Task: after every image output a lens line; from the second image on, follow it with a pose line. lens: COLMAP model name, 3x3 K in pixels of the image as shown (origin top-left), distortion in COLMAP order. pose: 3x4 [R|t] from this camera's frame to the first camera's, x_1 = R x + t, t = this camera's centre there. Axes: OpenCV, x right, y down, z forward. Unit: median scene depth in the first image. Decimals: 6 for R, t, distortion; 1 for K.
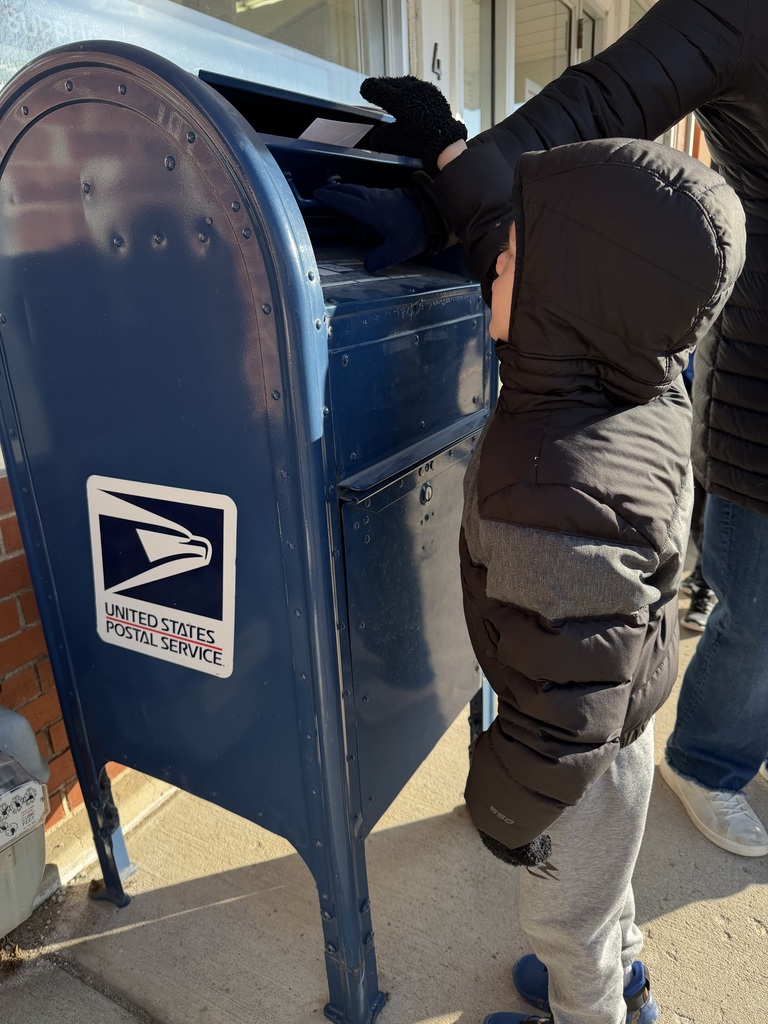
lens RADIAL K [[732.1, 0, 384.0], [0, 732.1, 512.0], [0, 0, 1]] dist [0.099348, -0.074098]
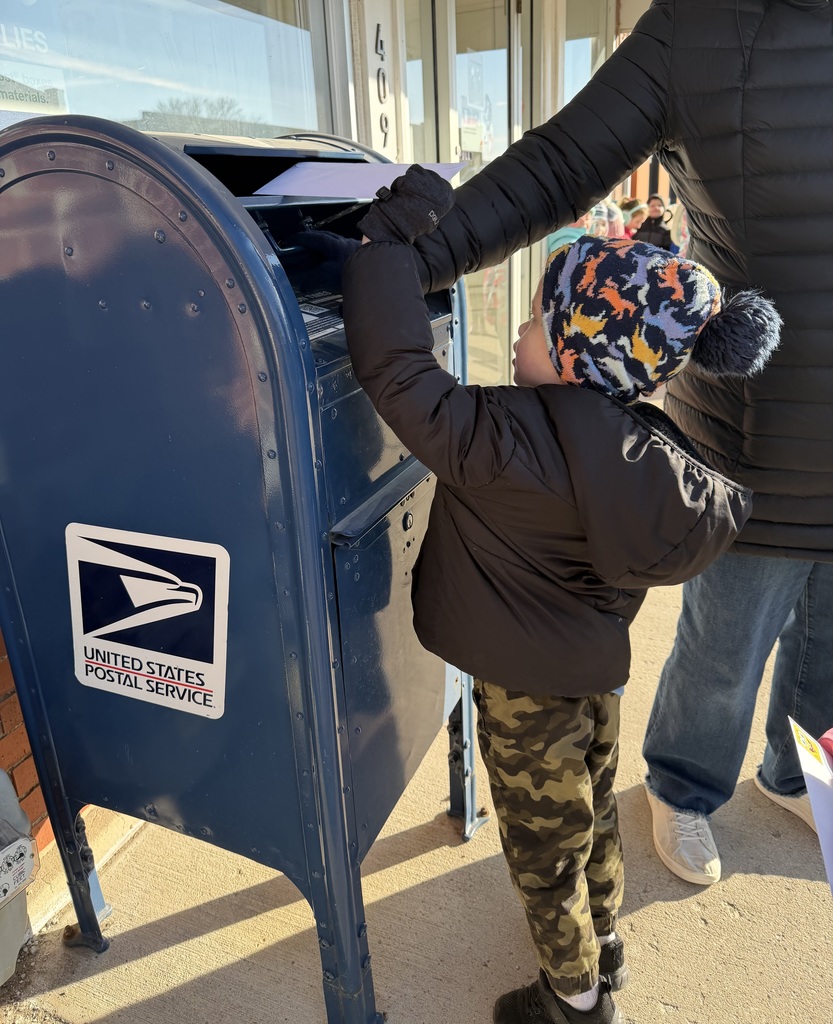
lens RADIAL K [[783.8, 0, 410.1], [0, 783.8, 486.8], [0, 0, 1]] dist [0.041540, -0.000141]
pose [[0.994537, -0.039474, 0.096629, -0.042756], [0.039749, 0.999209, -0.000925, -0.072979], [-0.096516, 0.004760, 0.995320, -0.081854]]
